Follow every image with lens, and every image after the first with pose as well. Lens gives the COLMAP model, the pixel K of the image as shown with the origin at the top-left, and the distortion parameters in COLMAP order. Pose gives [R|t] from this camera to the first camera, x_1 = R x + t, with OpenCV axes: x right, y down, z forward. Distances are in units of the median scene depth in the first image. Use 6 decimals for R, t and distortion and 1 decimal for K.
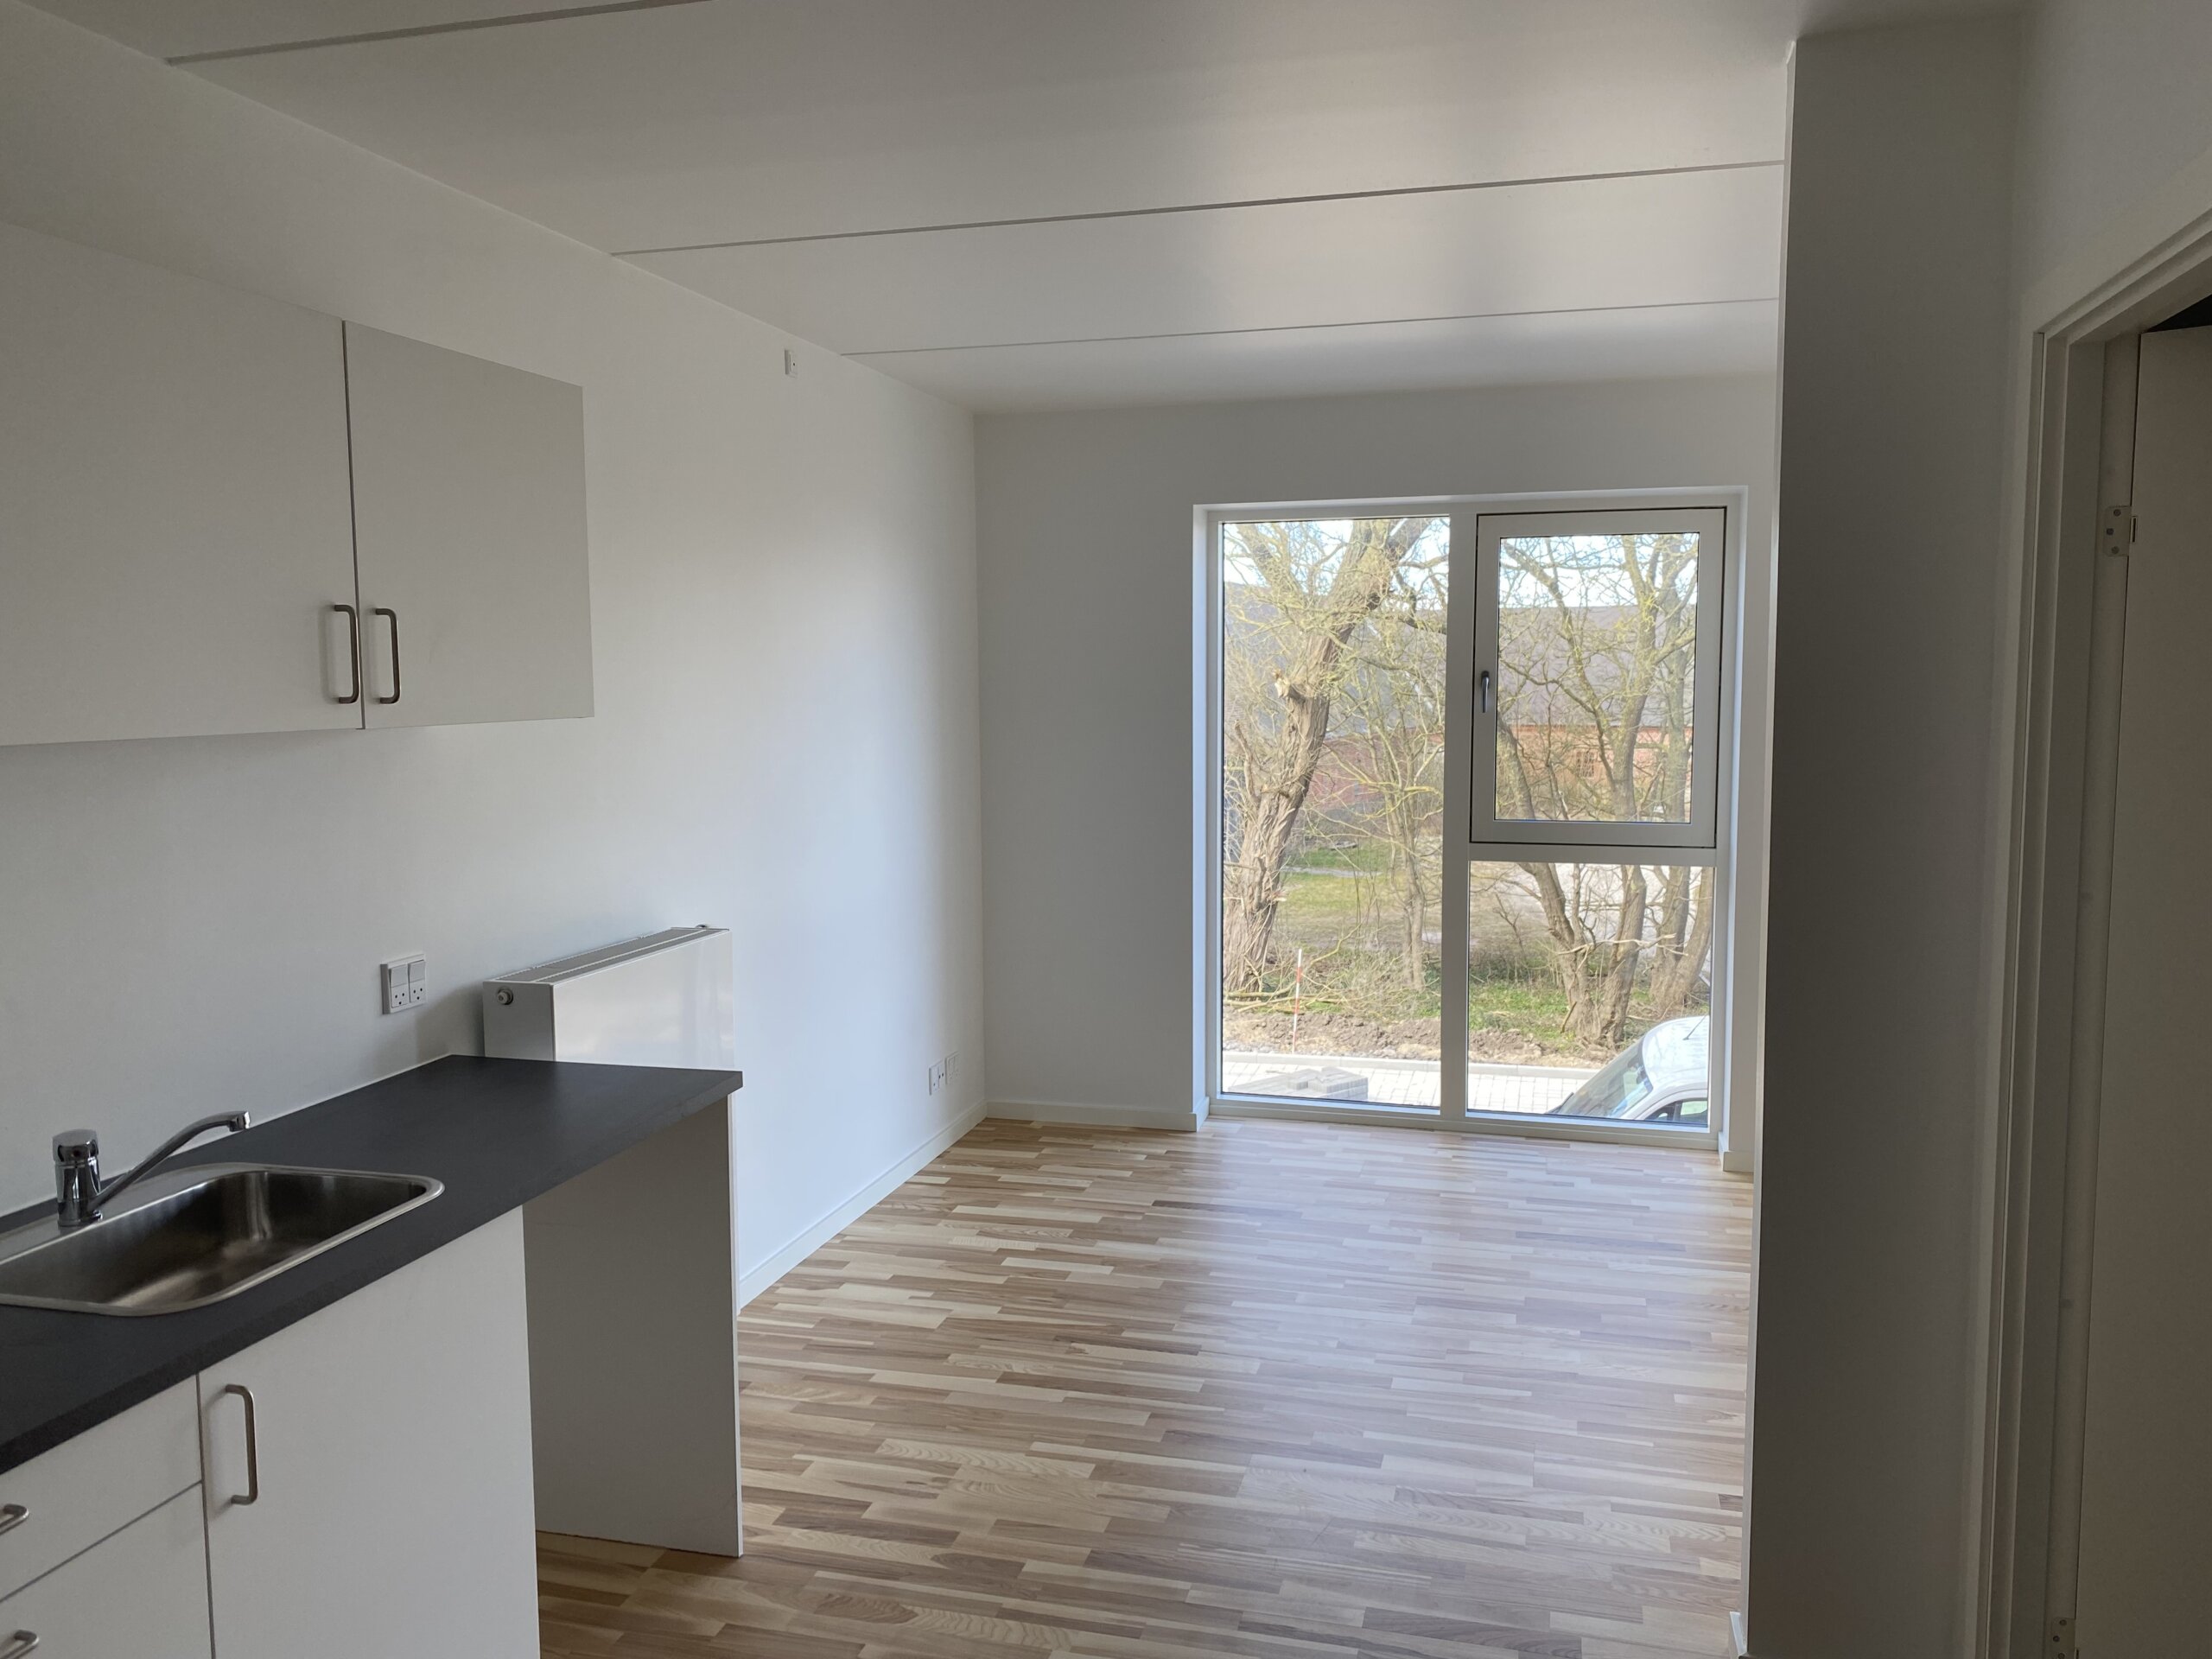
lens RADIAL K [[1705.4, 0, 1106.0], [0, 1705.4, 829.5], [0, 0, 1]] dist [0.070011, -0.194698]
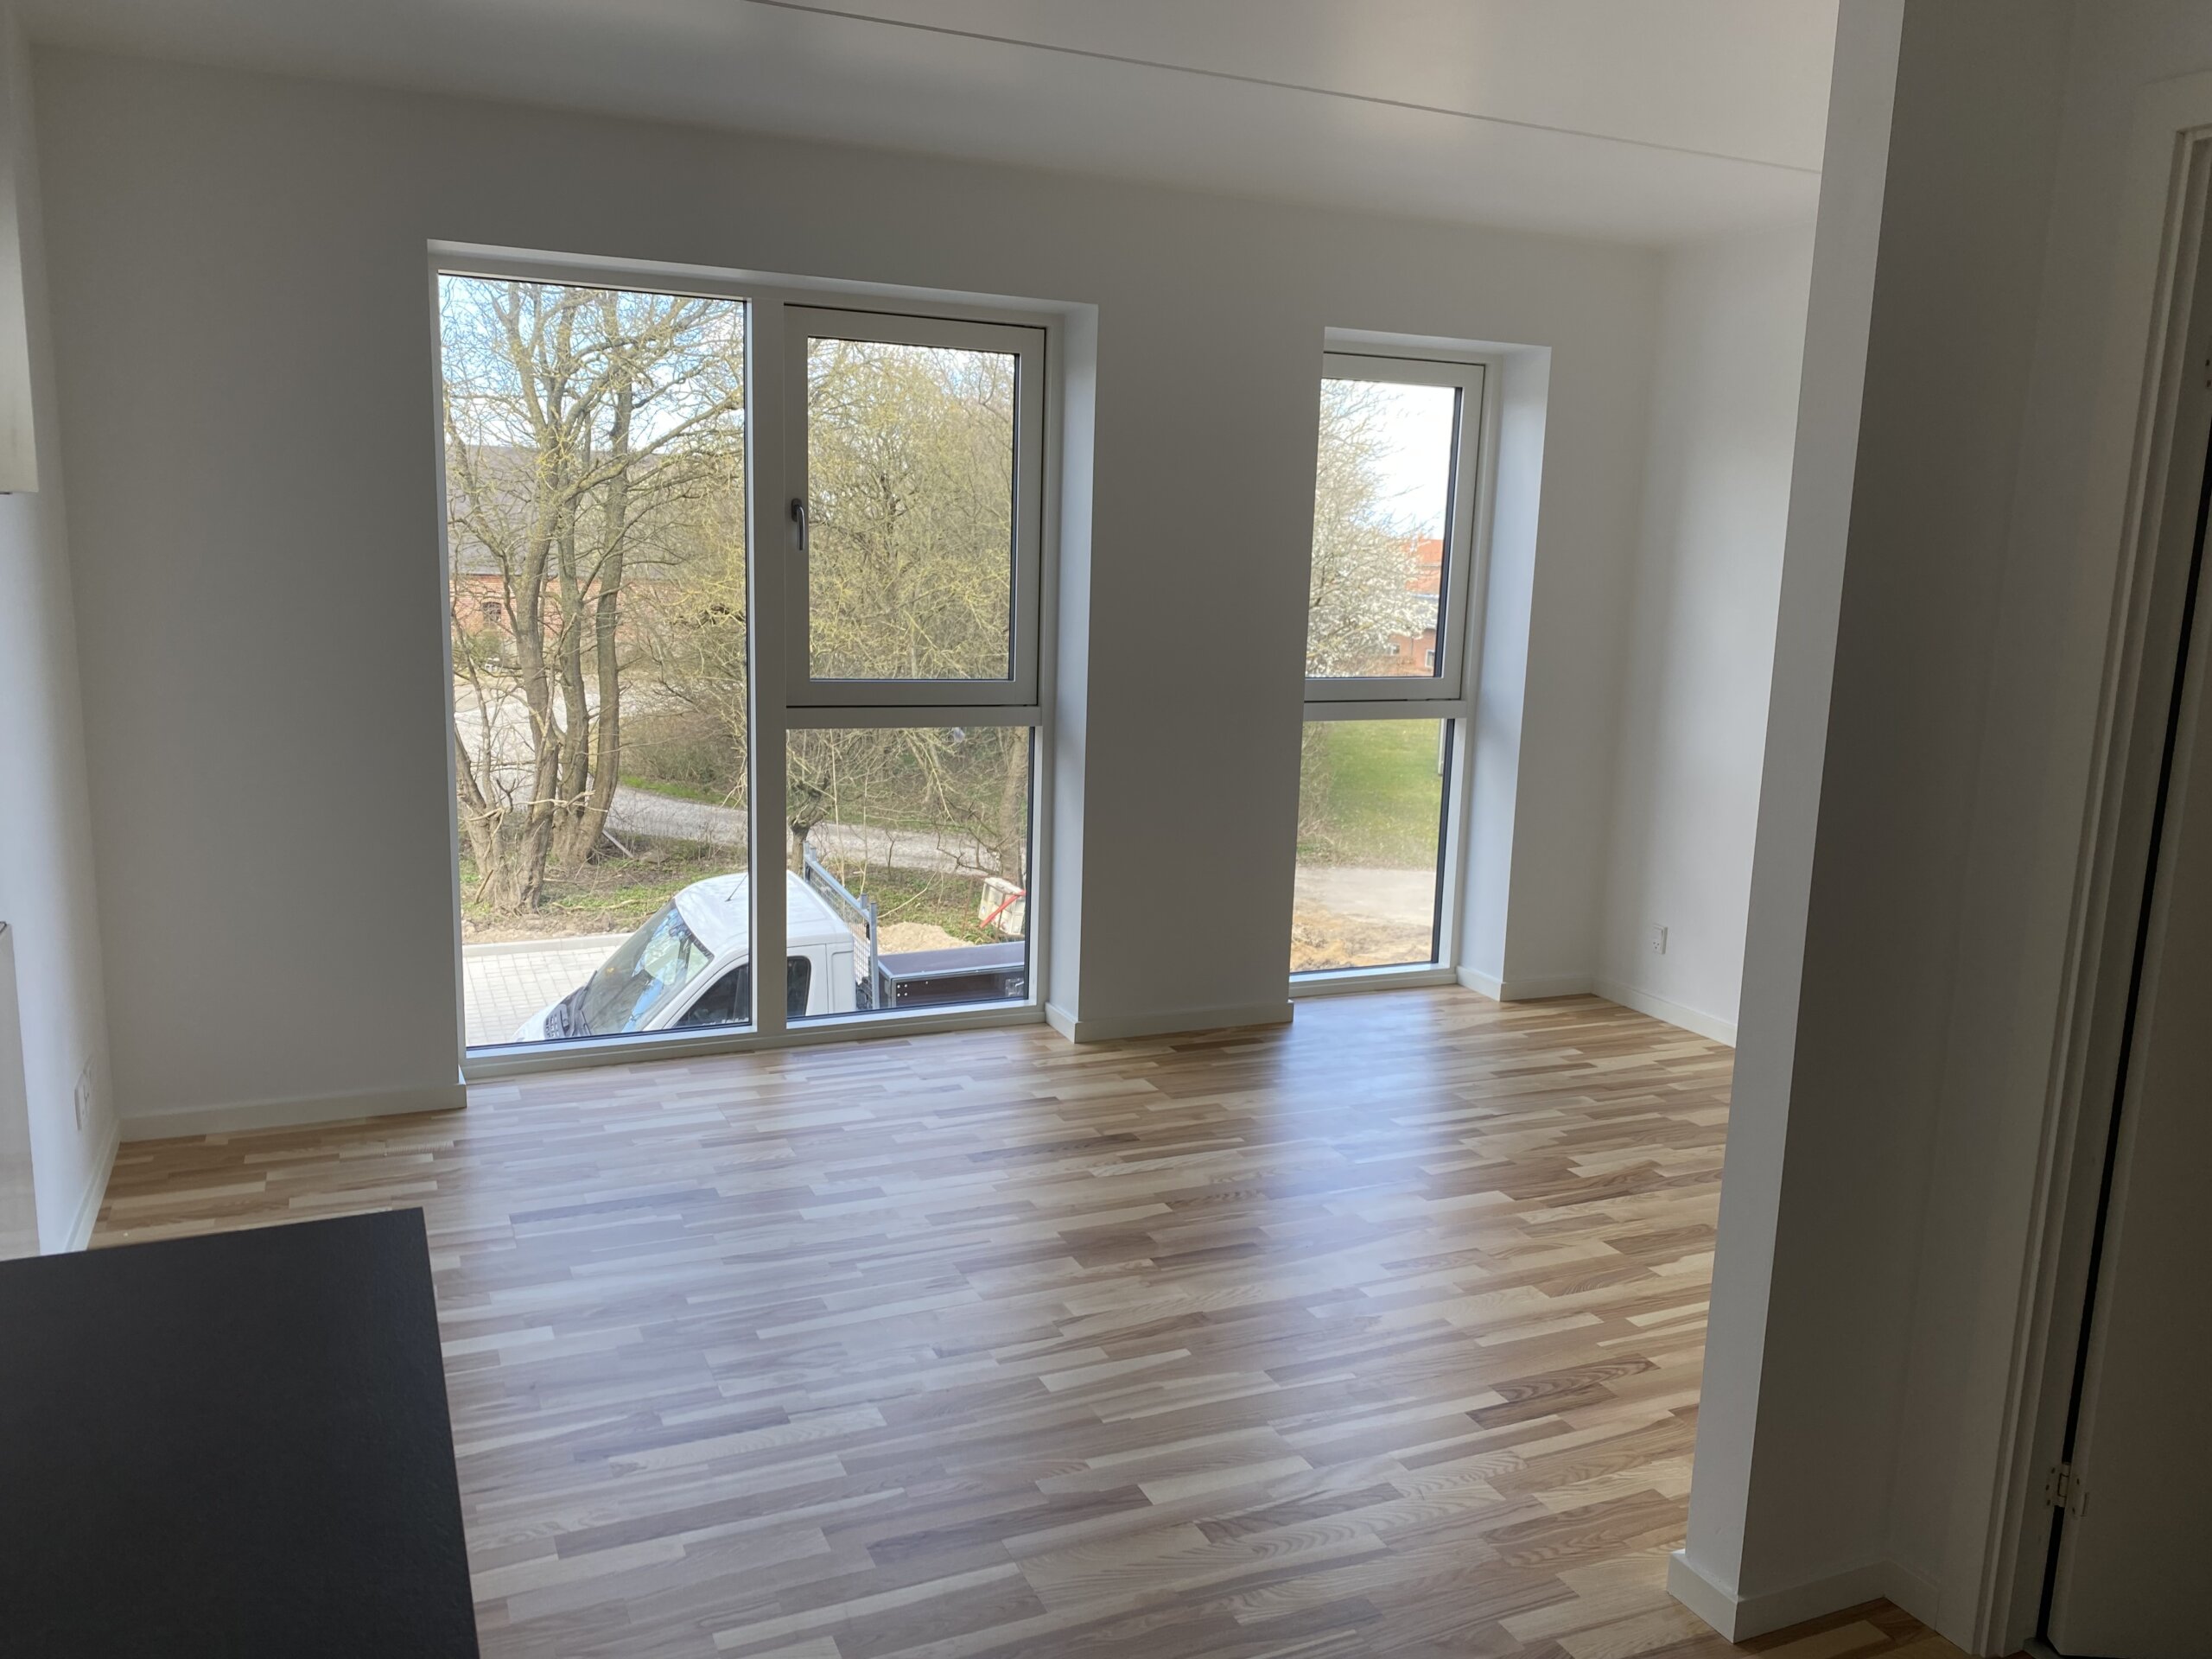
lens RADIAL K [[1722.7, 0, 1082.1], [0, 1722.7, 801.1], [0, 0, 1]] dist [0.009949, -0.003844]
pose [[0.780265, -0.079461, 0.620381, -0.202075], [0.035799, 0.995945, 0.082540, -0.010723], [-0.624424, -0.042194, 0.779945, 0.250347]]
